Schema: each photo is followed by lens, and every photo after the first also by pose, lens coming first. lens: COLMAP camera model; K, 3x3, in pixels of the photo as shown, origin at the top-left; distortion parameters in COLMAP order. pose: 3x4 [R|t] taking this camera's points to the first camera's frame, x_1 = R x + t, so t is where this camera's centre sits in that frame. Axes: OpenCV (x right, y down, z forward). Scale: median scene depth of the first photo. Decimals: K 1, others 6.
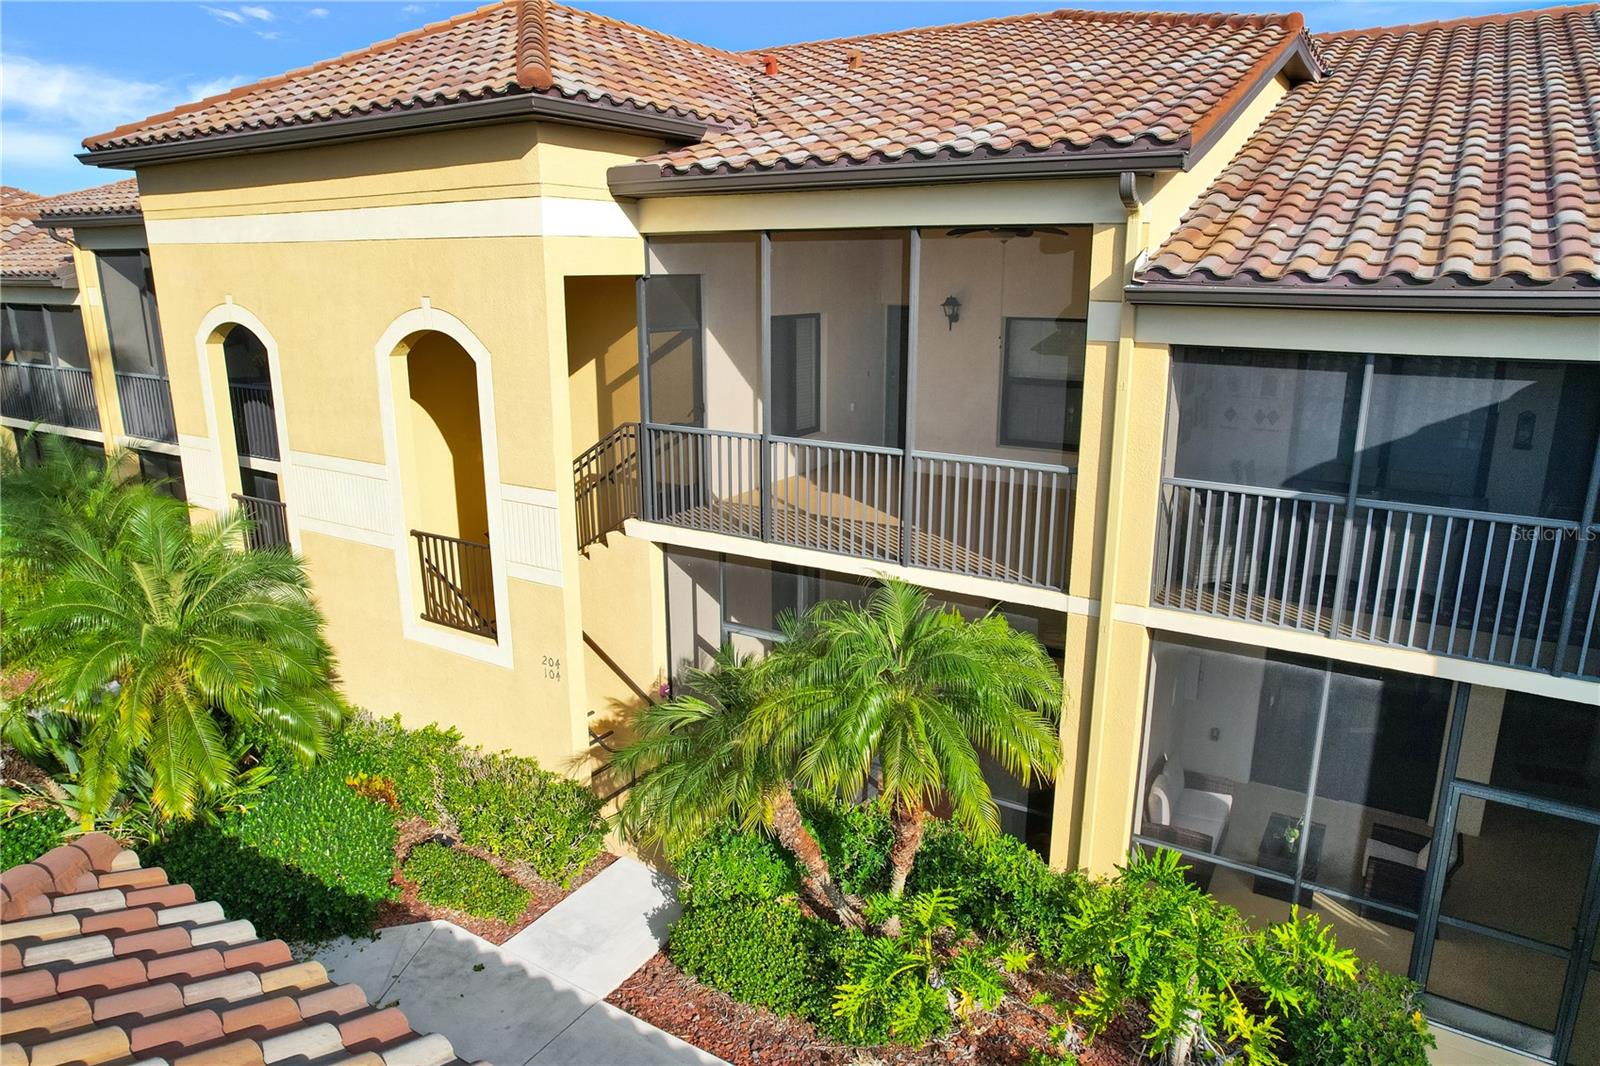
lens RADIAL K [[1020.0, 0, 805.3], [0, 1020.0, 534.7], [0, 0, 1]] dist [-0.077896, 0.070087]
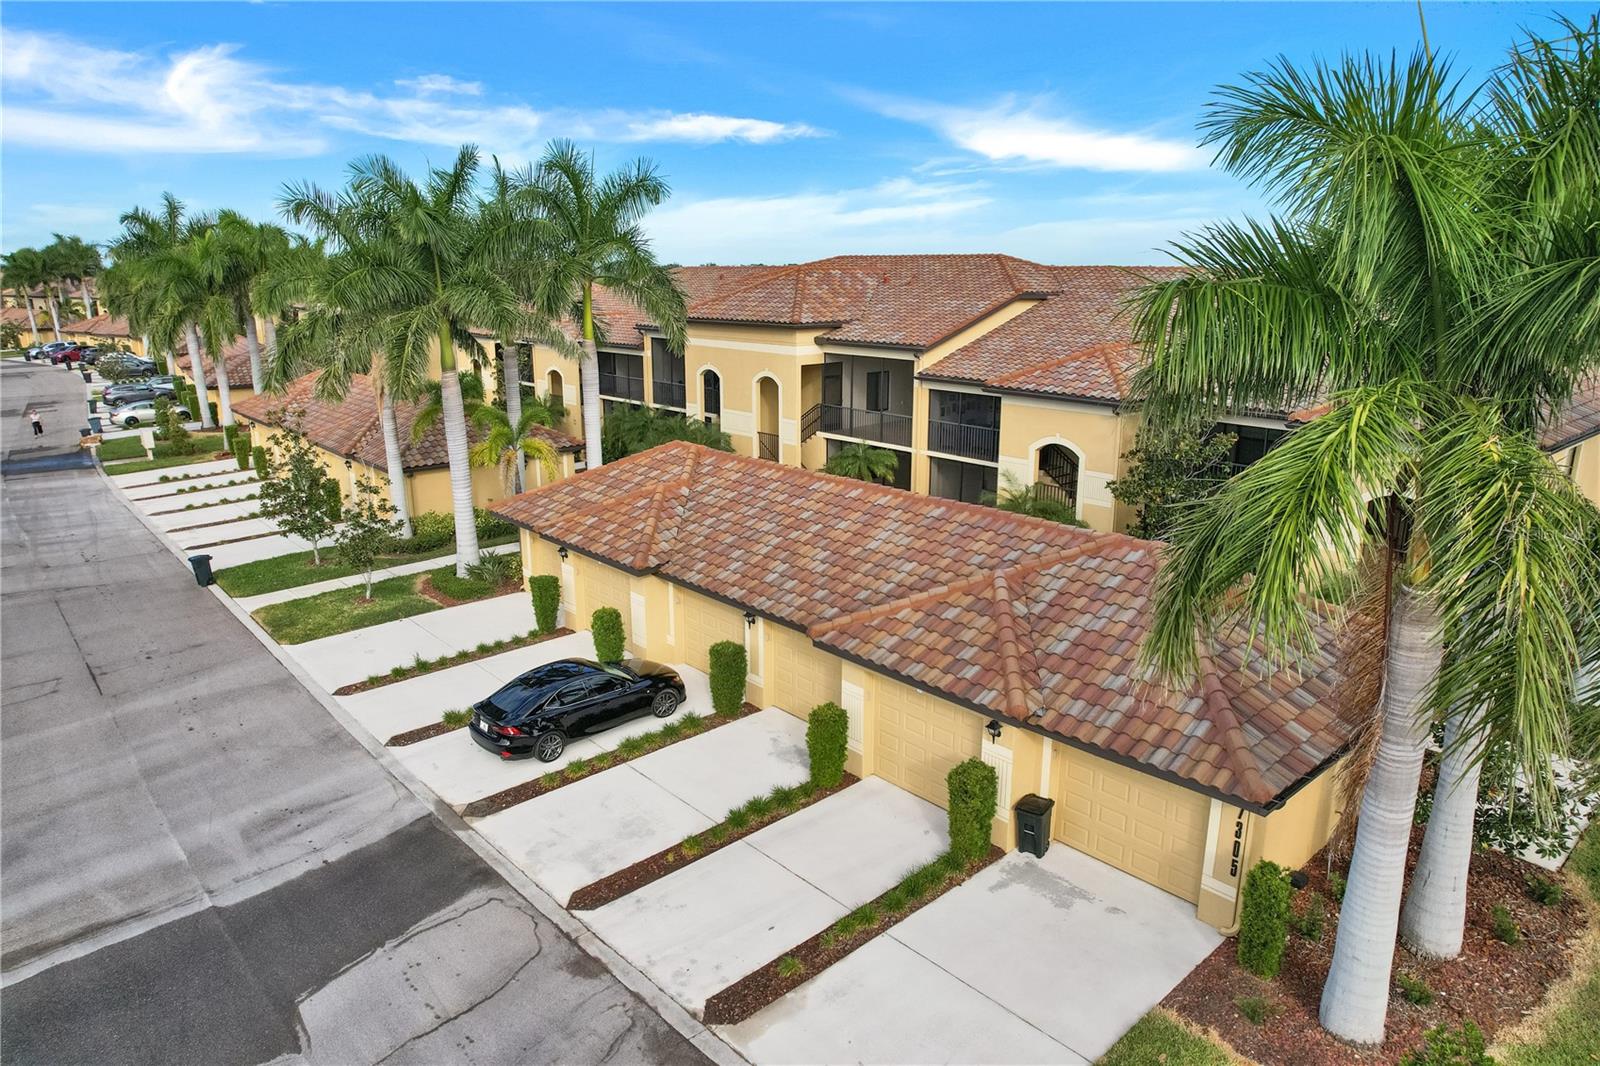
lens RADIAL K [[1020.0, 0, 805.3], [0, 1020.0, 534.7], [0, 0, 1]] dist [-0.077896, 0.070087]
pose [[0.960426, 0.067615, -0.270202, 0.971188], [-0.066477, 0.997698, 0.013369, 0.378045], [0.270484, 0.005123, 0.962711, -3.053485]]
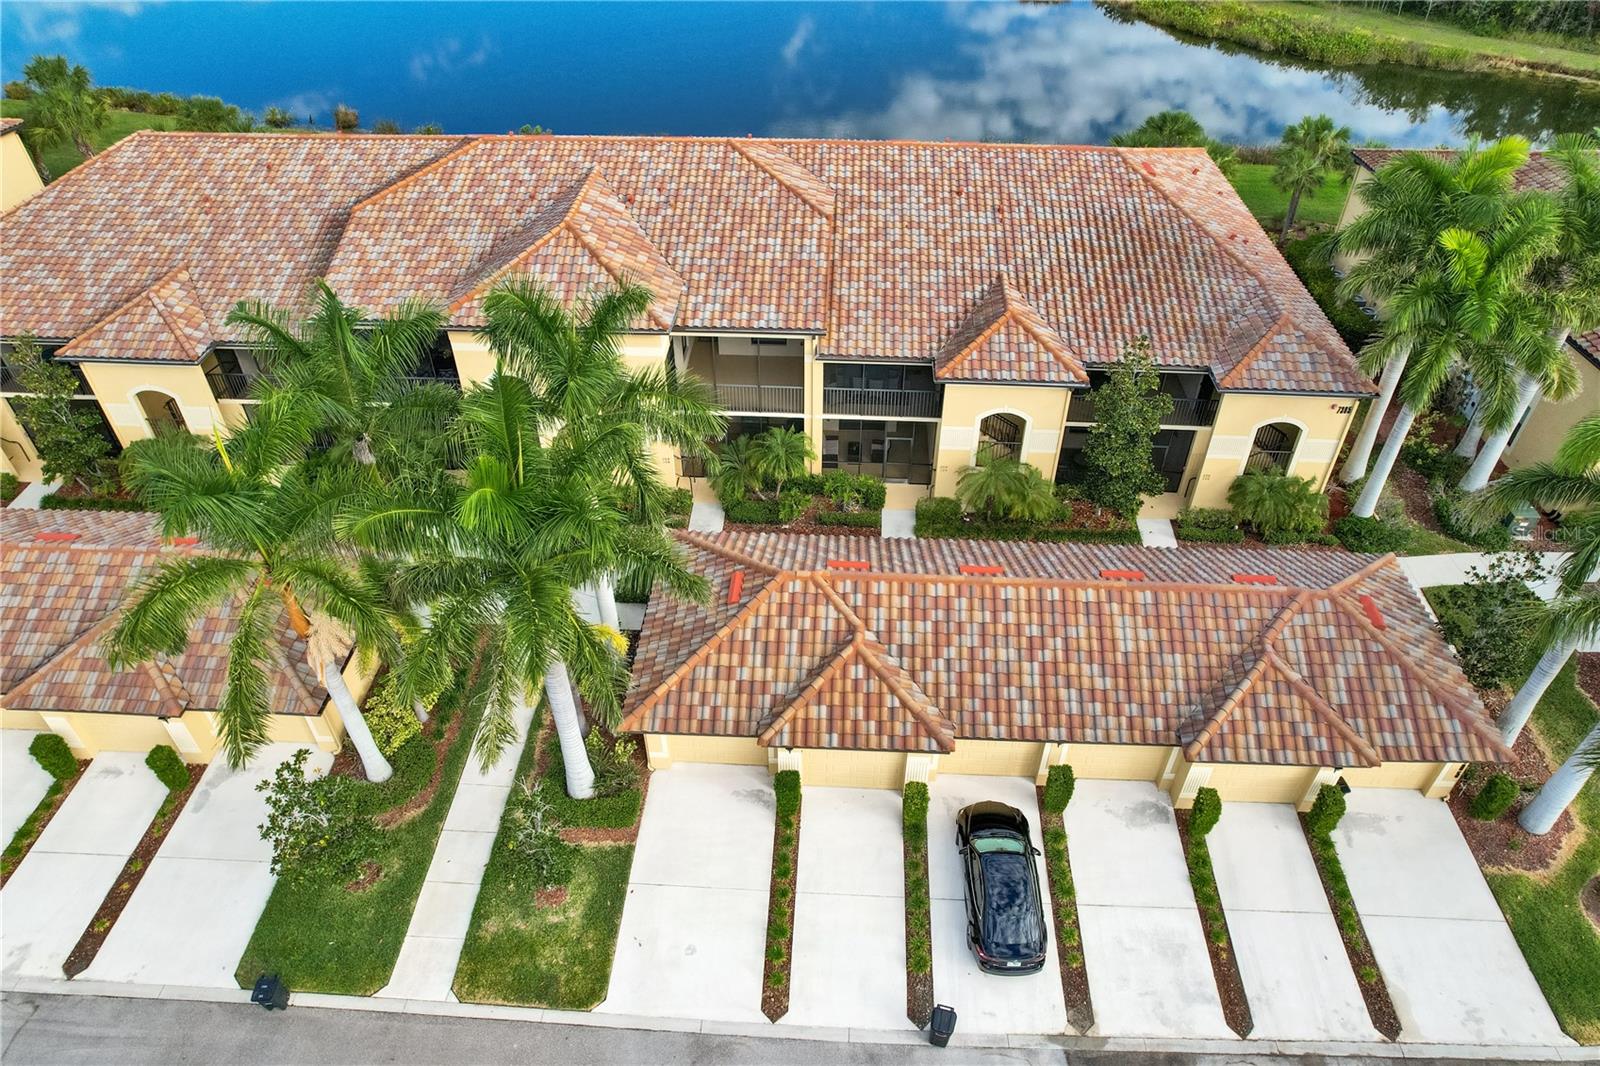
lens RADIAL K [[1020.0, 0, 805.3], [0, 1020.0, 534.7], [0, 0, 1]] dist [-0.077896, 0.070087]
pose [[0.872843, -0.314654, 0.373012, -1.445241], [0.120232, 0.879464, 0.460530, -1.424755], [-0.472958, -0.357122, 0.805465, -2.539284]]
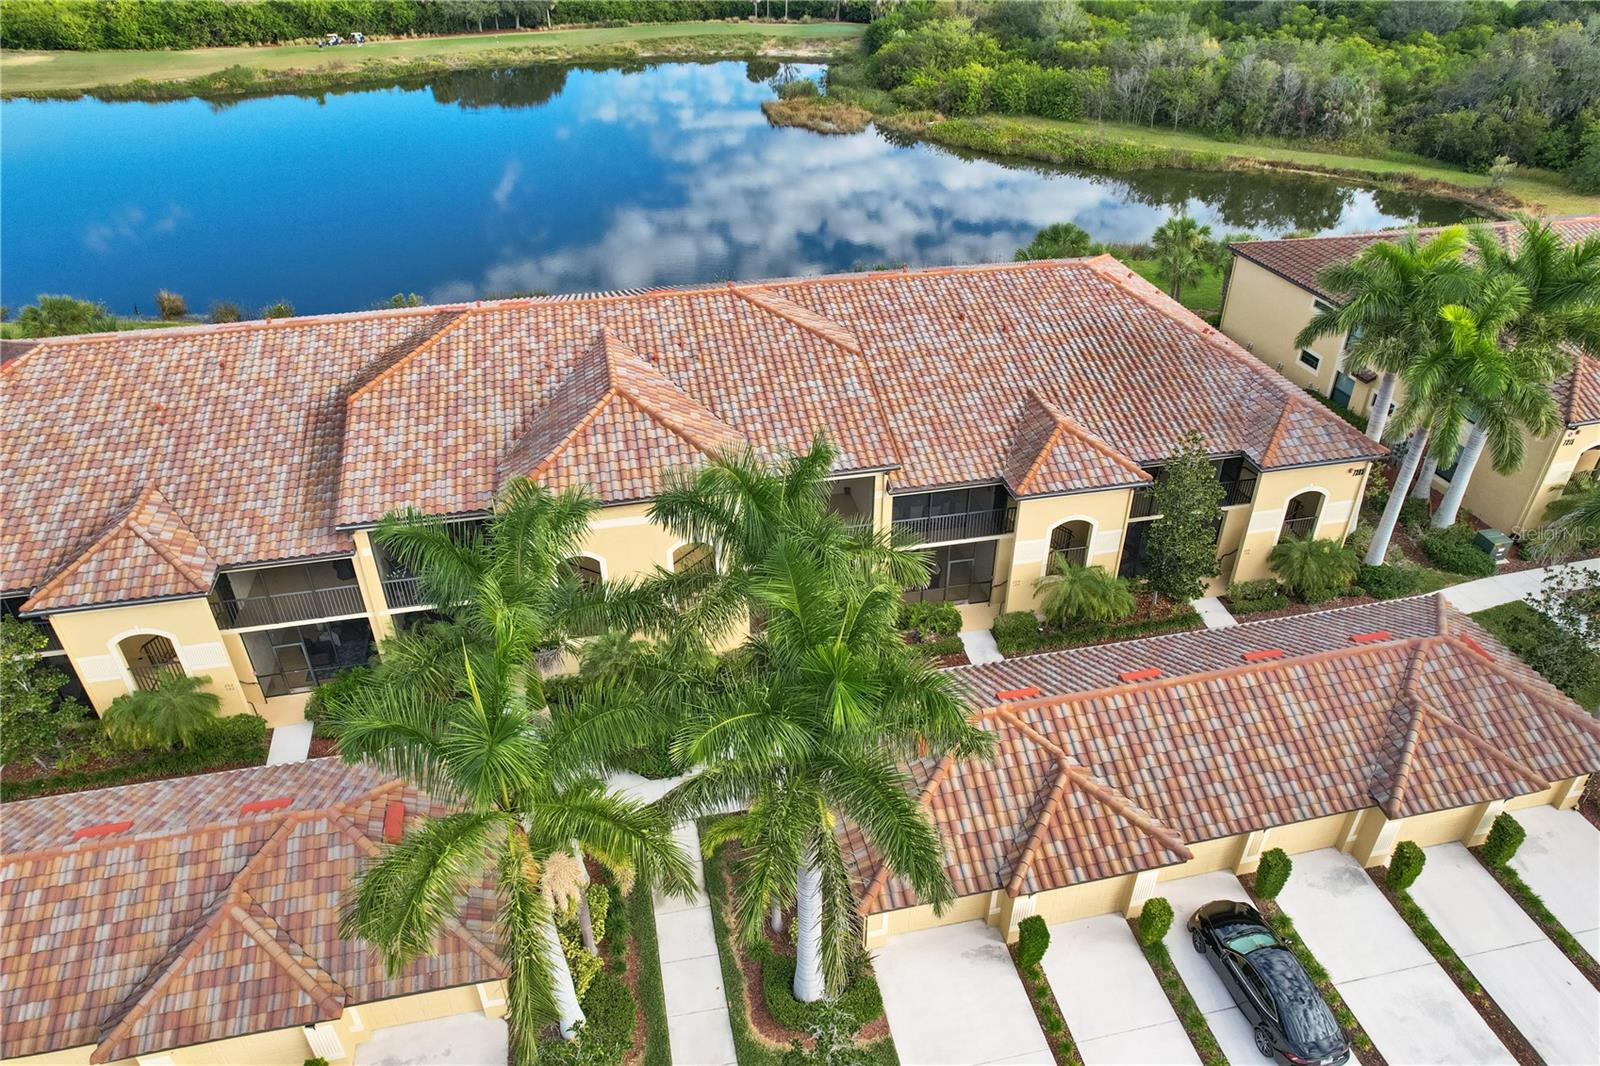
lens RADIAL K [[1039.2, 0, 805.1], [0, 1039.2, 526.6], [0, 0, 1]] dist [-0.077094, 0.062165]
pose [[0.715423, -0.379954, 0.586349, -2.341598], [0.173809, 0.909611, 0.377357, -1.650081], [-0.676728, -0.168058, 0.716795, -1.795960]]
